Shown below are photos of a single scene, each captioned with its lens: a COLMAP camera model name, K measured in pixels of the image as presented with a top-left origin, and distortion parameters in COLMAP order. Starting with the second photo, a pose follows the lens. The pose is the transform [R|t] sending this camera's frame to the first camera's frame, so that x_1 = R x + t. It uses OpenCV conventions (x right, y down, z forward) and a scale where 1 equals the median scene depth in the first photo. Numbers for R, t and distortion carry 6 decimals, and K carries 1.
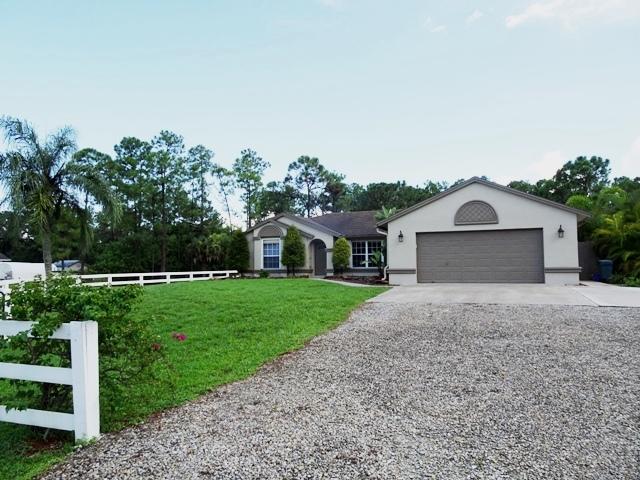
lens RADIAL K [[461.0, 0, 320.0], [0, 461.0, 240.0], [0, 0, 1]] dist [0.005627, 0.003498]
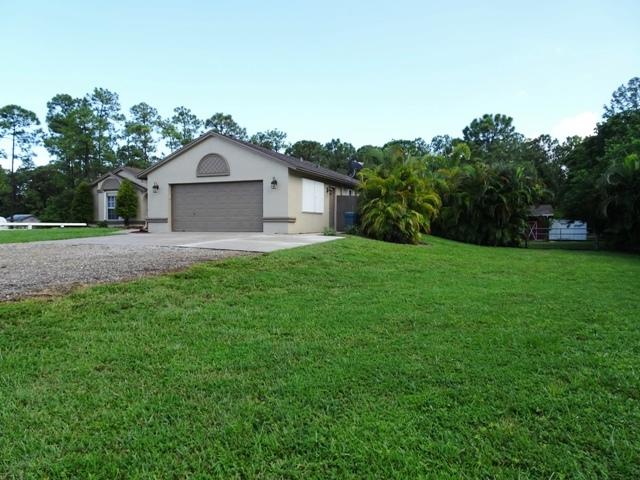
lens RADIAL K [[453.1, 0, 320.0], [0, 453.1, 240.0], [0, 0, 1]] dist [0.011255, 0.003816]
pose [[0.999124, 0.013196, -0.039724, 0.408006], [-0.009672, 0.996106, 0.087630, 0.011871], [0.040726, -0.087169, 0.995361, -0.026889]]
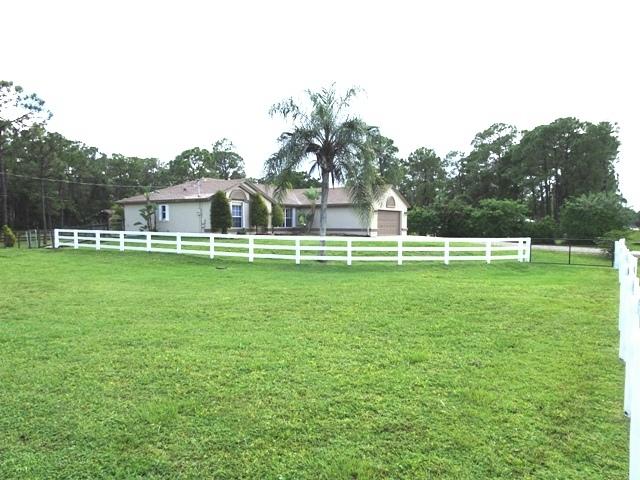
lens RADIAL K [[453.1, 0, 320.0], [0, 453.1, 240.0], [0, 0, 1]] dist [0.011255, 0.003816]
pose [[0.252899, -0.027987, 0.967088, -1.141424], [-0.071254, 0.996328, 0.047467, 0.024152], [-0.964865, -0.080913, 0.249977, 0.502503]]
